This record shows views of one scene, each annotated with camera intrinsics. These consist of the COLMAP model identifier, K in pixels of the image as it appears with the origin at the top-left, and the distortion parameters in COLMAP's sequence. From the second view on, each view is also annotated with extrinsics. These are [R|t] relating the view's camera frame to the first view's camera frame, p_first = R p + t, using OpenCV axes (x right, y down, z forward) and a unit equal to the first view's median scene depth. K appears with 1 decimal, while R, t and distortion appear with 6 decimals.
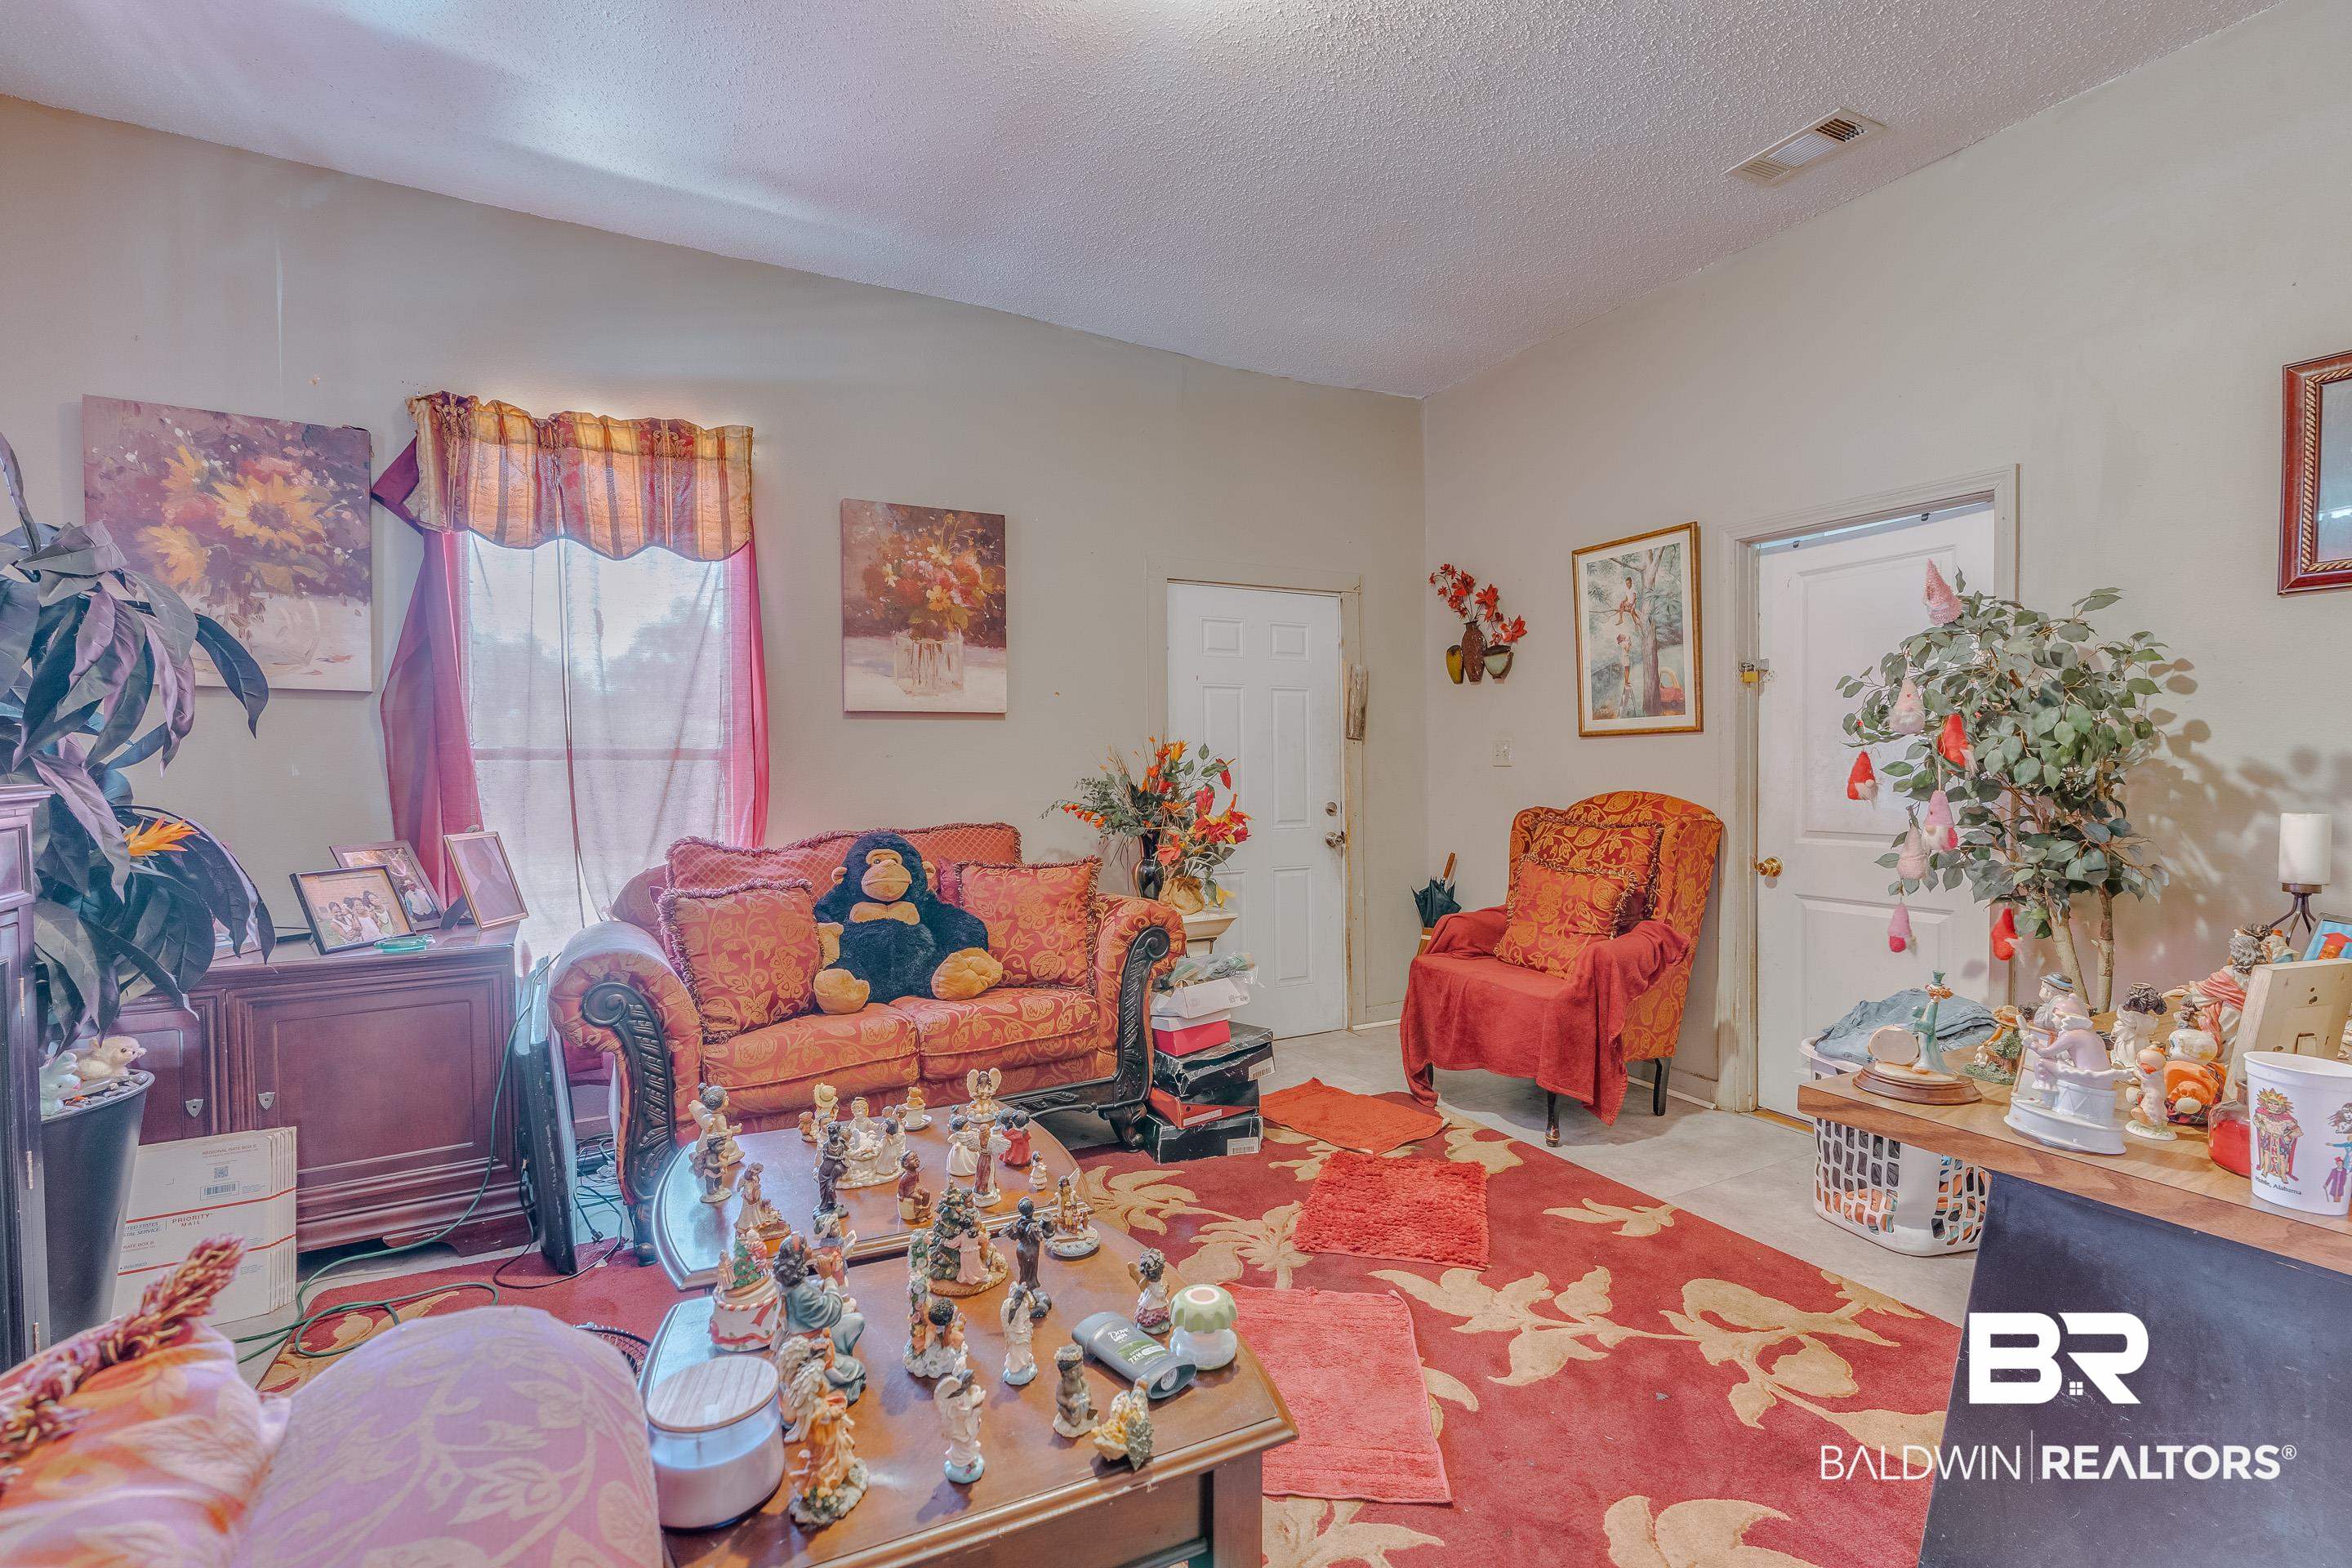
lens RADIAL K [[1050.5, 0, 1173.4], [0, 1050.5, 784.4], [0, 0, 1]] dist [-0.003743, 0.001412]
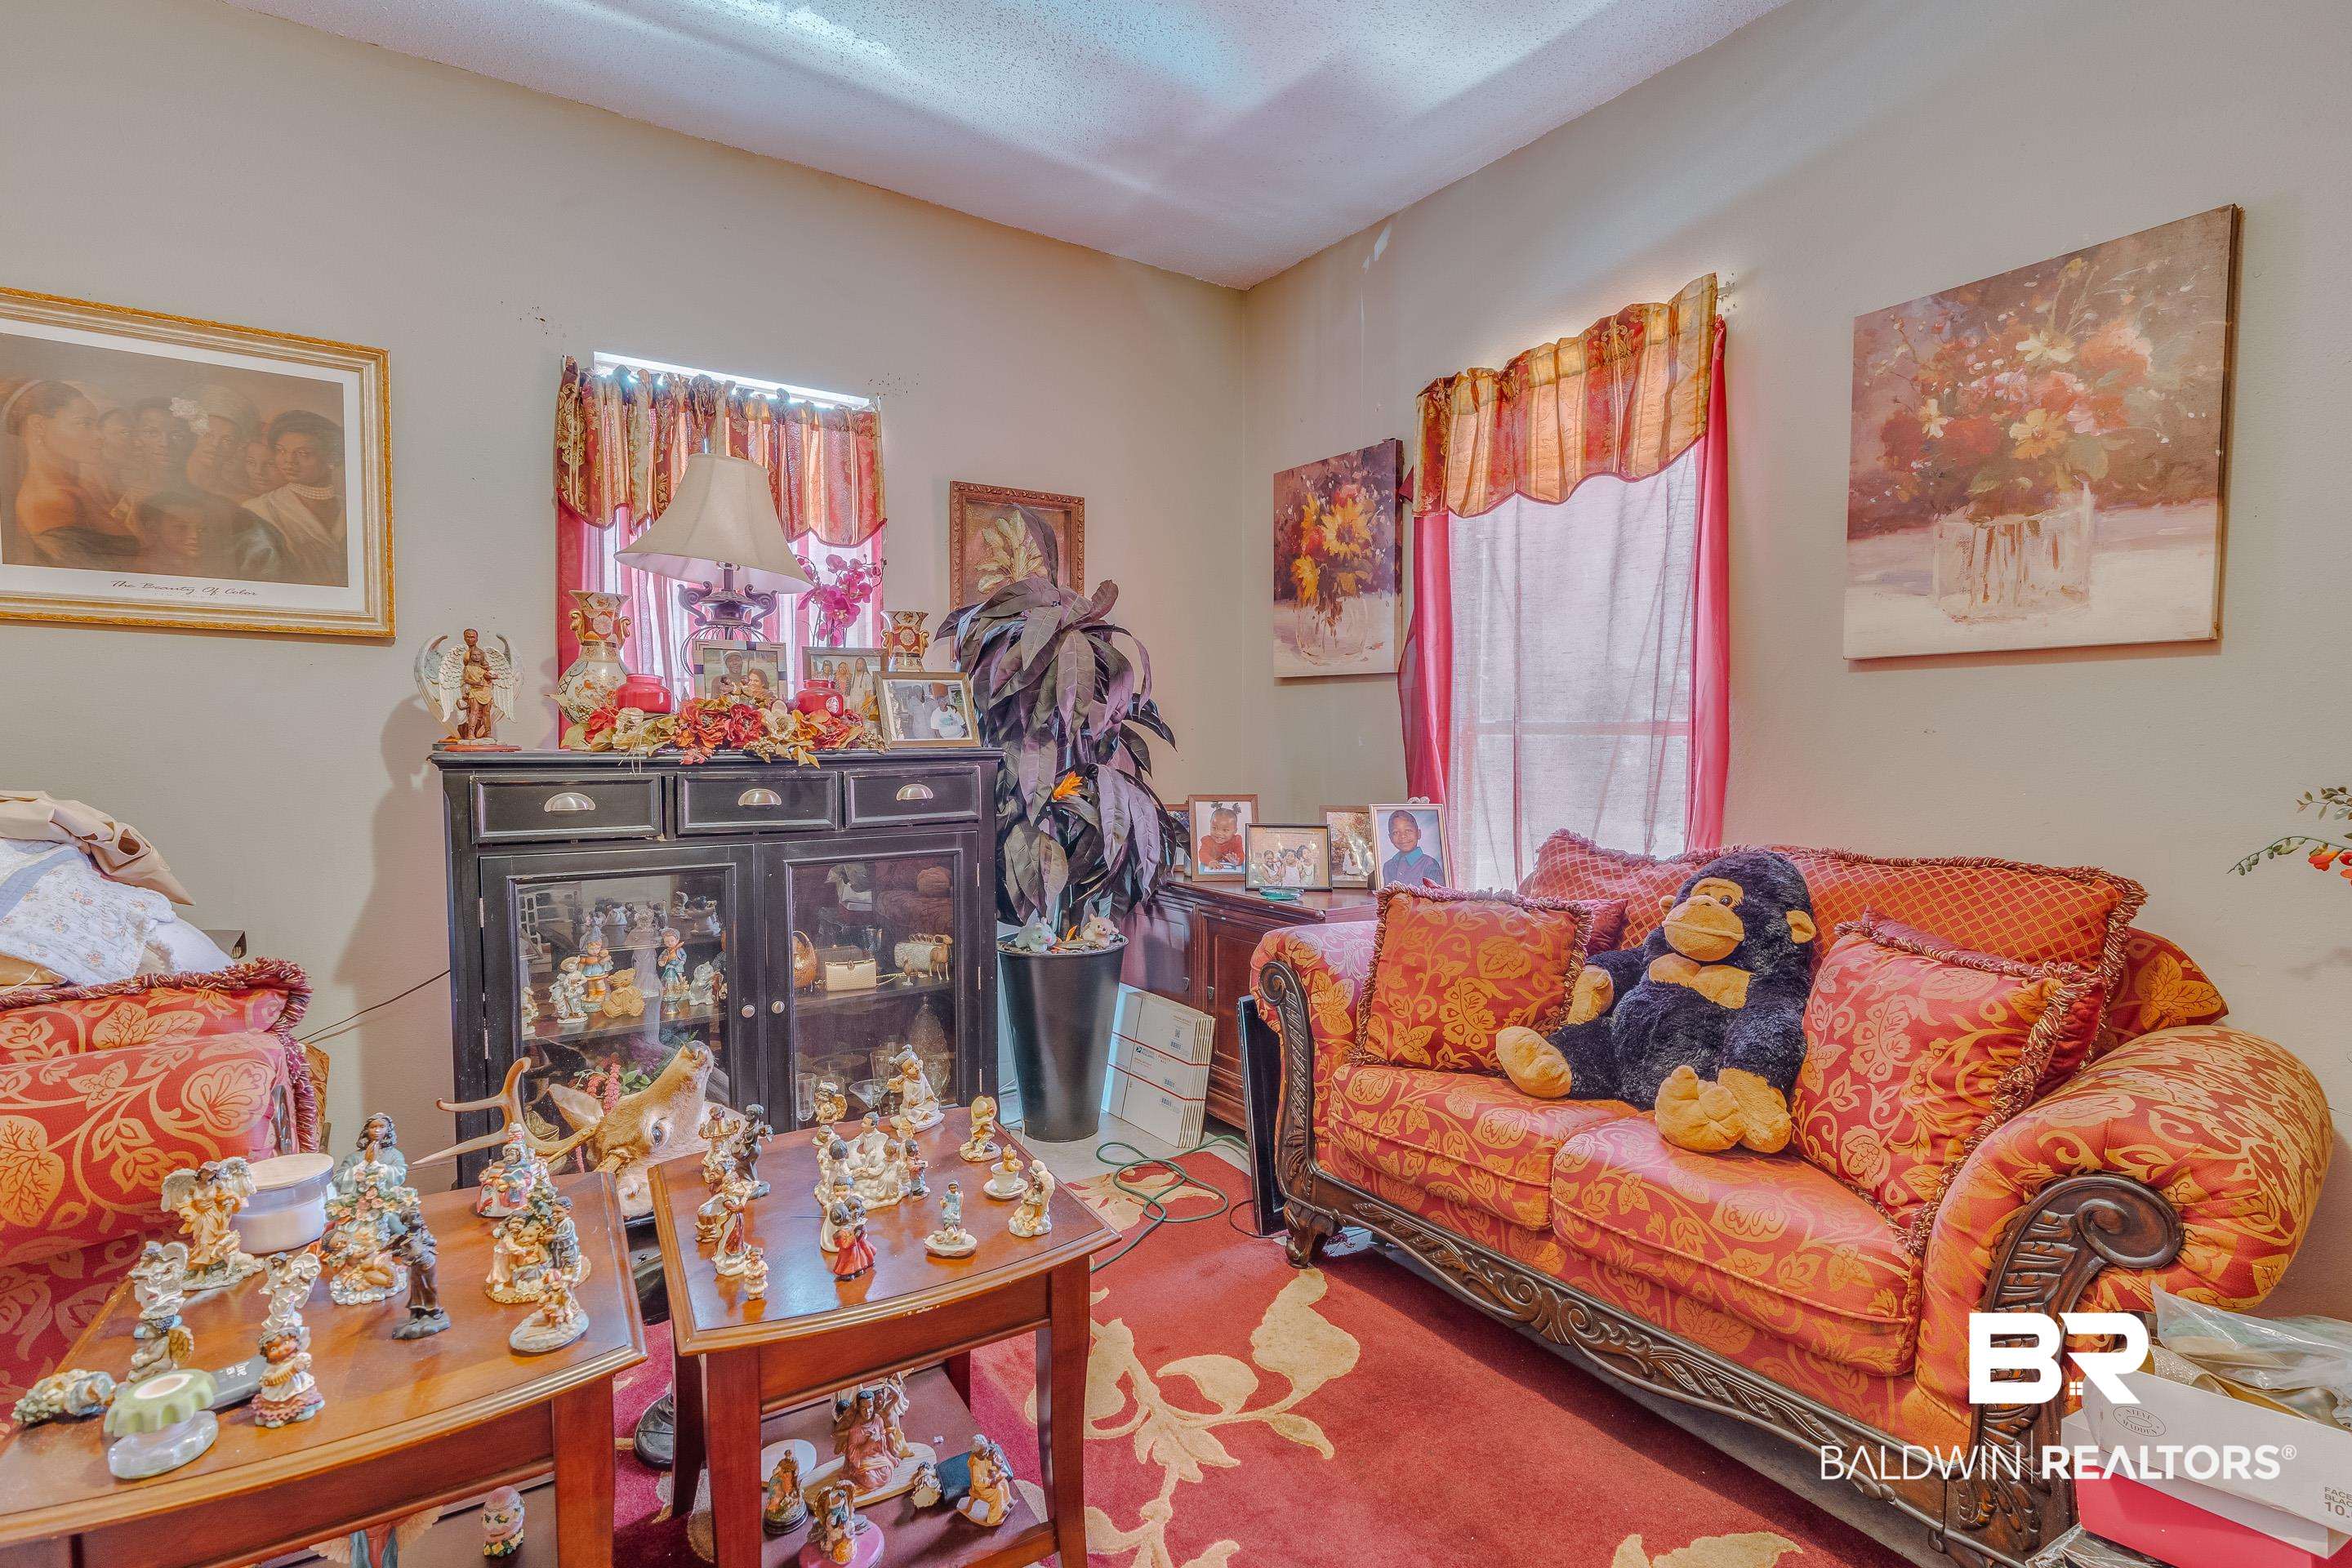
lens RADIAL K [[1072.2, 0, 1176.0], [0, 1072.2, 784.0], [0, 0, 1]] dist [-0.001793, 0.000037]
pose [[0.080828, 0.055569, -0.995178, 0.381380], [-0.023448, 0.998274, 0.053837, -0.026110], [0.996452, 0.018983, 0.081991, 0.696361]]
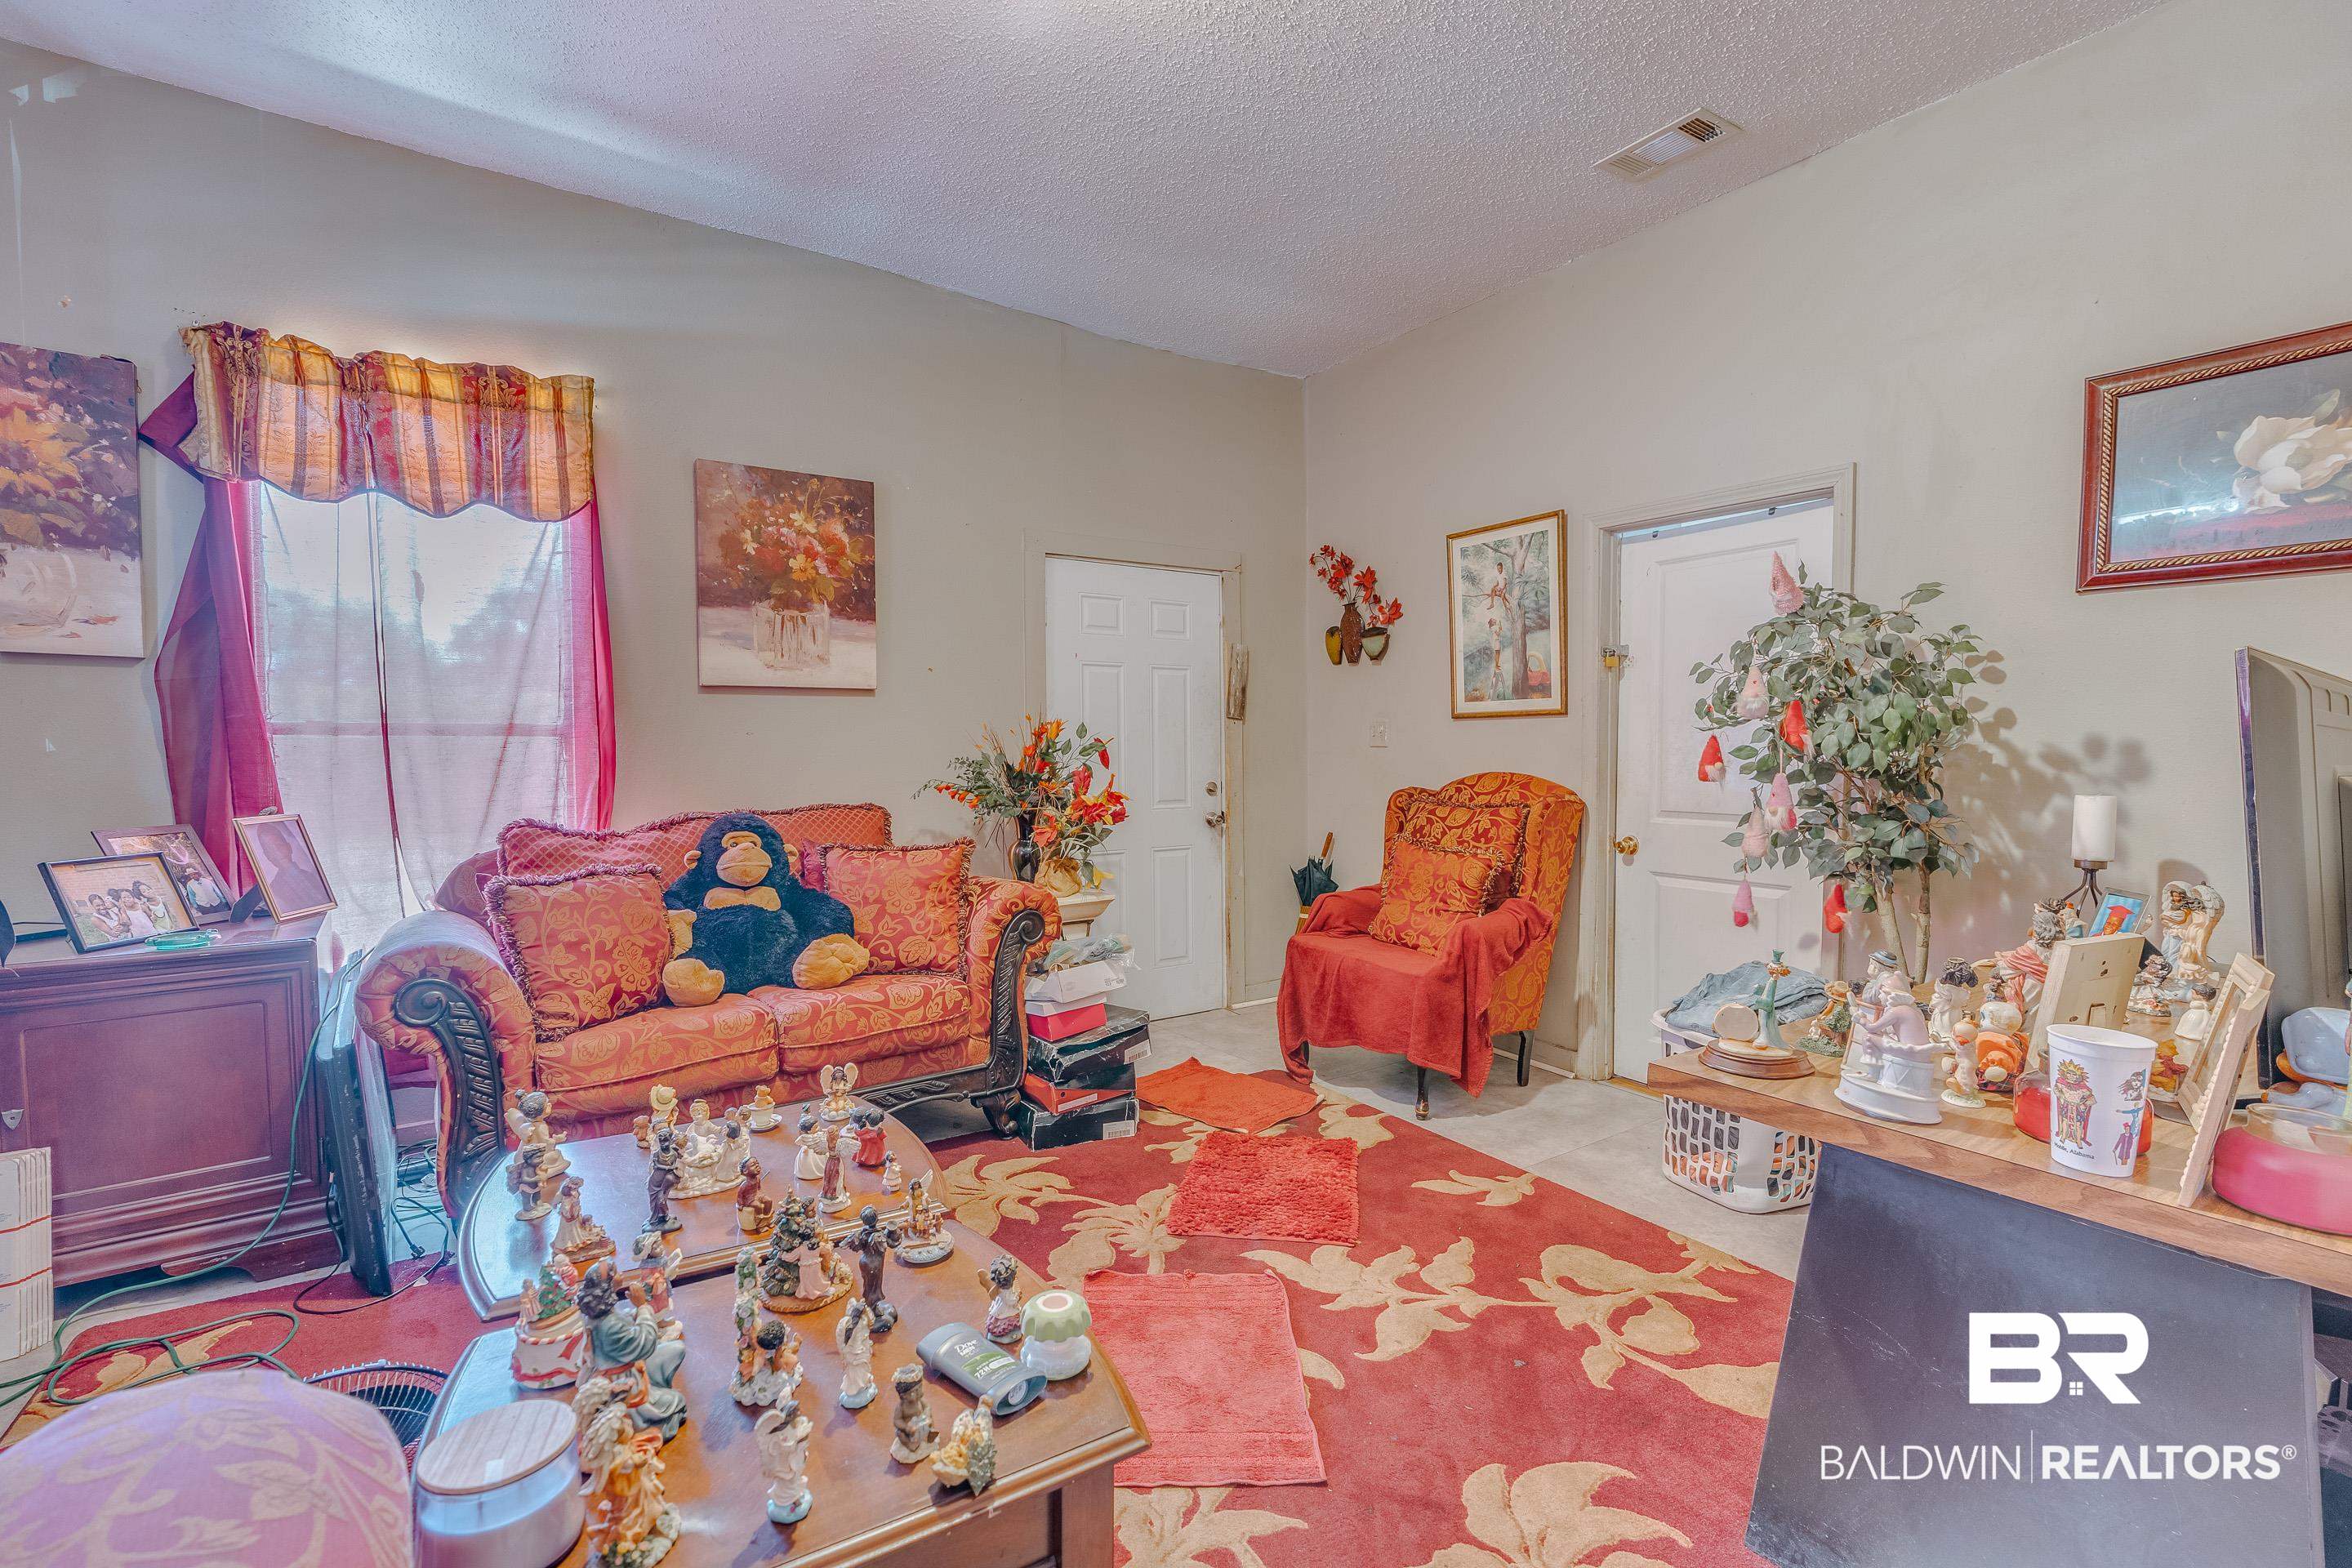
lens RADIAL K [[1050.5, 0, 1173.4], [0, 1050.5, 784.4], [0, 0, 1]] dist [-0.003743, 0.001412]
pose [[0.994315, 0.001191, 0.106469, 0.012926], [-0.003410, 0.999781, 0.020659, -0.002161], [-0.106421, -0.020904, 0.994101, 0.018457]]
